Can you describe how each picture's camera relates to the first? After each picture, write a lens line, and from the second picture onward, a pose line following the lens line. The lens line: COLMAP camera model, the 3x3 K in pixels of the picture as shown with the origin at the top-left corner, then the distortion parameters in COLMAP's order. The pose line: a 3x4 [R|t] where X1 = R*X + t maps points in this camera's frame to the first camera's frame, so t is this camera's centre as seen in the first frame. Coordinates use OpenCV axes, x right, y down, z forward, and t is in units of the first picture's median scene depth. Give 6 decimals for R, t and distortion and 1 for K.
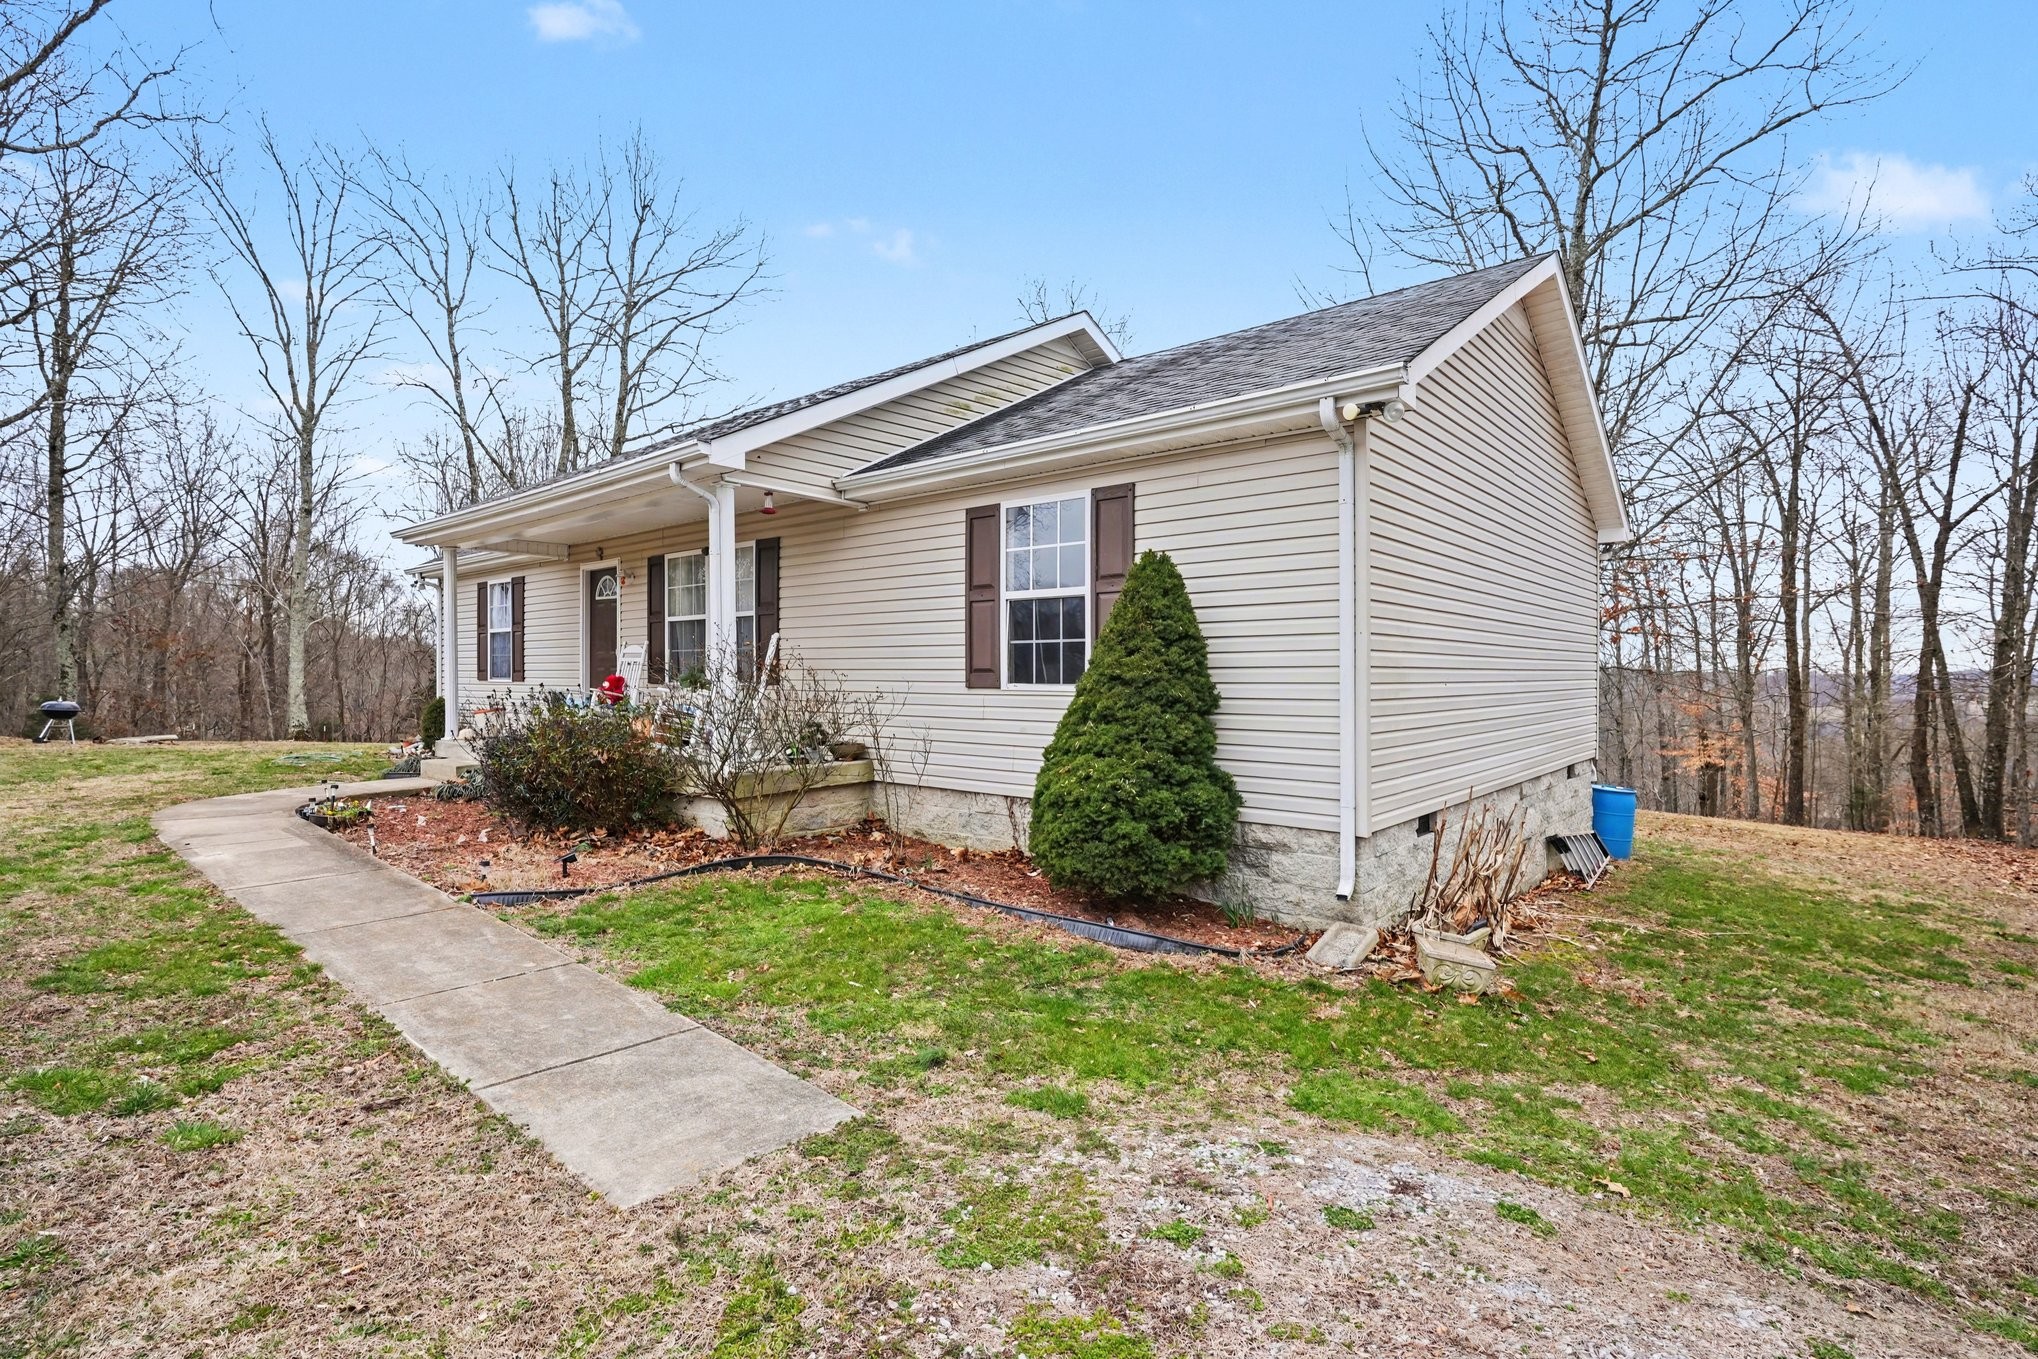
lens RADIAL K [[948.5, 0, 1012.1], [0, 948.5, 666.6], [0, 0, 1]] dist [-0.006507, 0.000540]
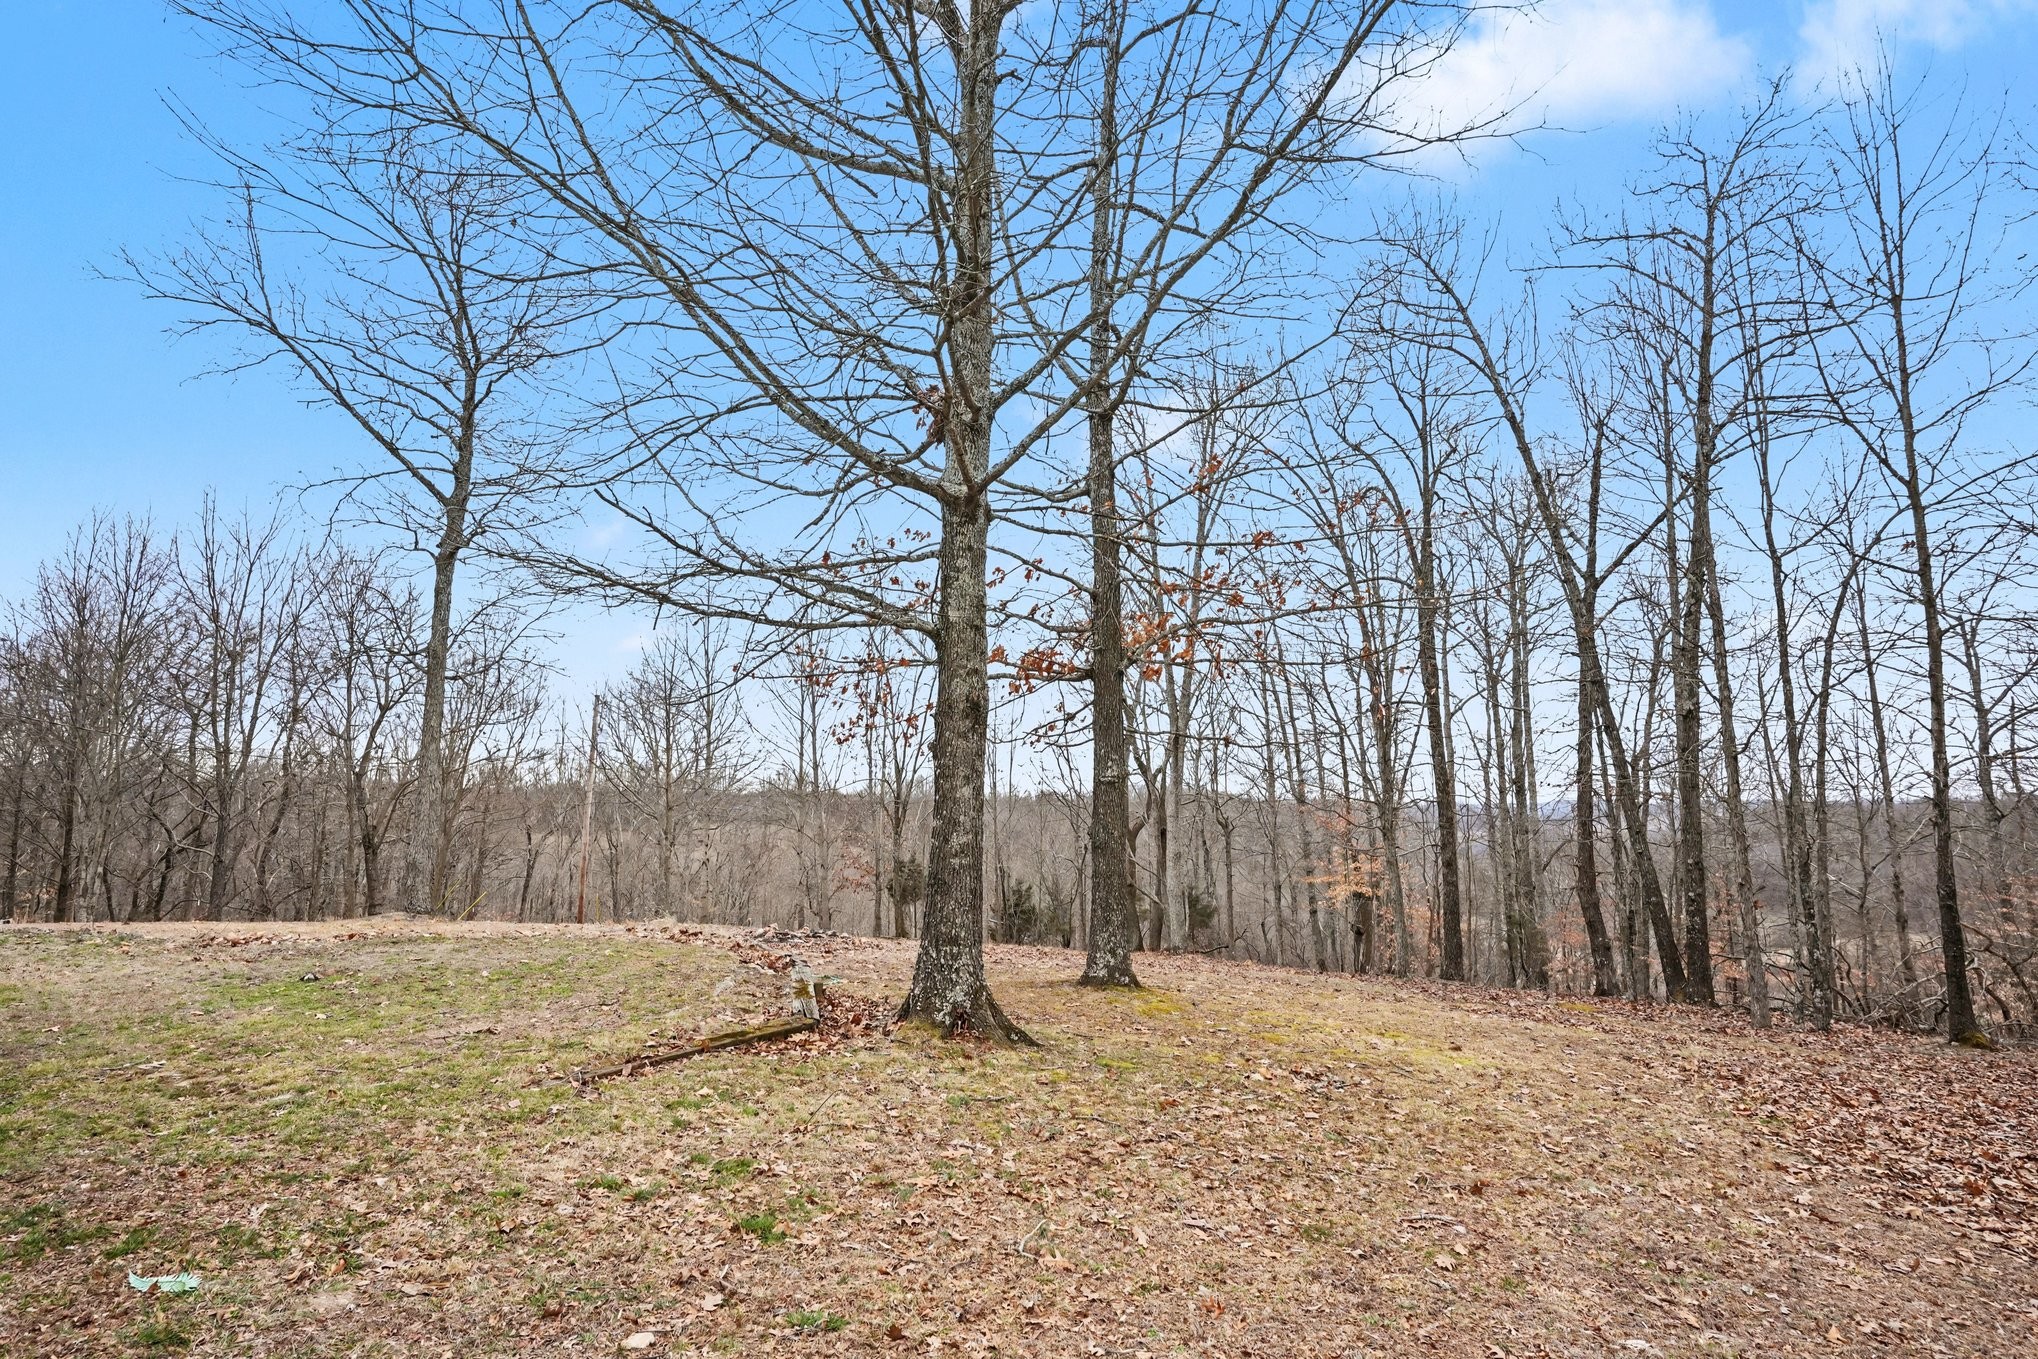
lens RADIAL K [[946.7, 0, 1011.3], [0, 946.7, 668.6], [0, 0, 1]] dist [-0.004609, 0.001141]
pose [[0.963780, 0.036813, 0.264146, 0.307776], [-0.000060, 0.990458, -0.137817, 0.032228], [-0.266698, 0.132809, 0.954586, 0.374691]]
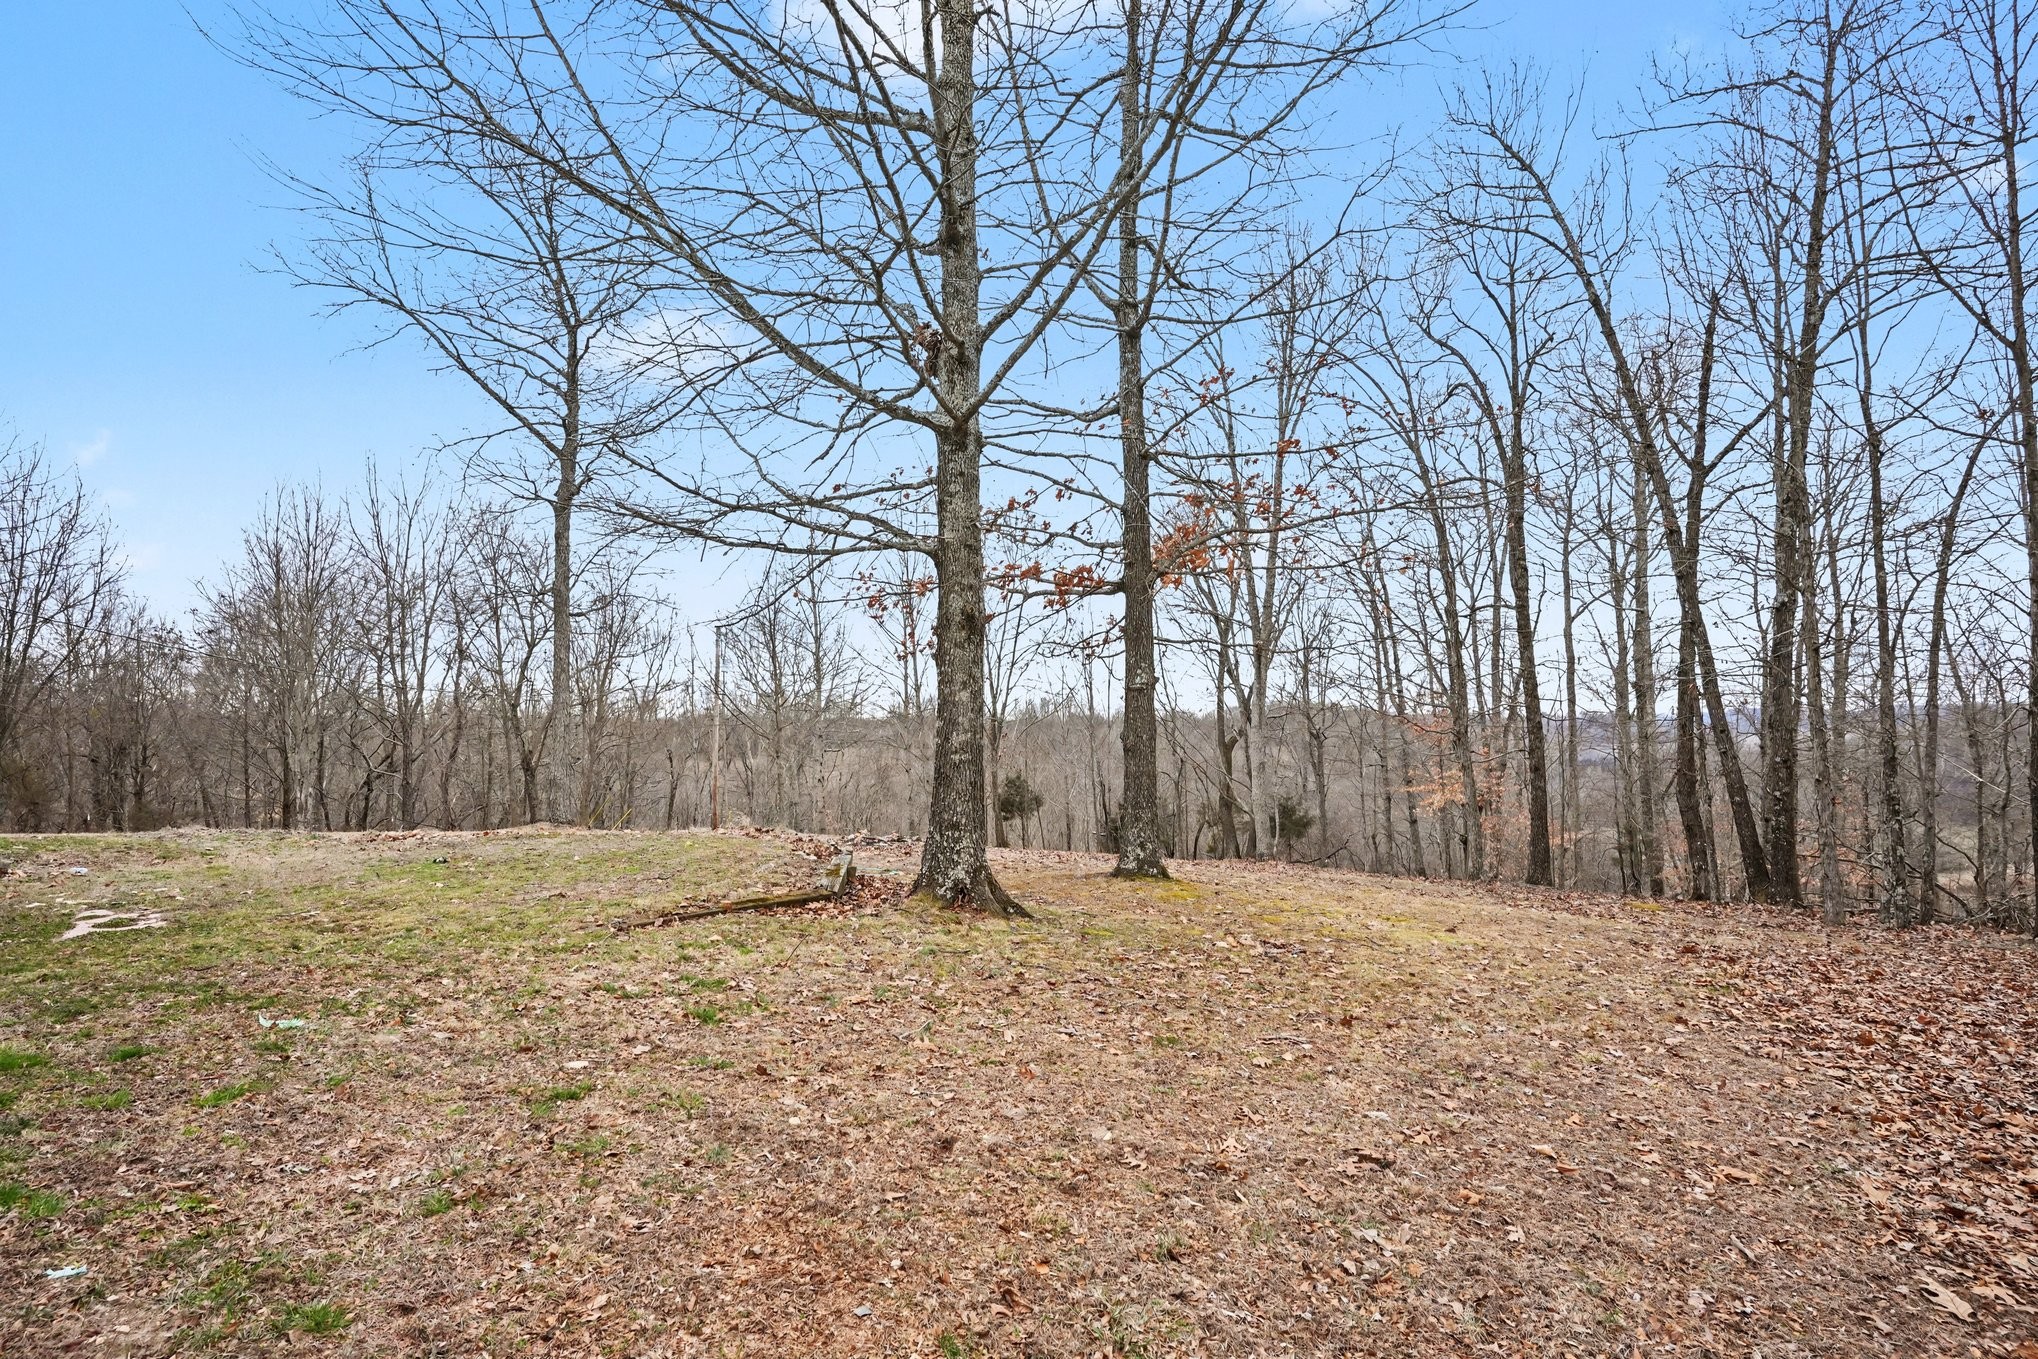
lens RADIAL K [[948.5, 0, 1012.1], [0, 948.5, 666.6], [0, 0, 1]] dist [-0.006507, 0.000540]
pose [[0.990527, -0.011551, 0.136833, 0.343093], [0.019889, 0.998016, -0.059730, 0.039057], [-0.135872, 0.061886, 0.988792, 0.339245]]
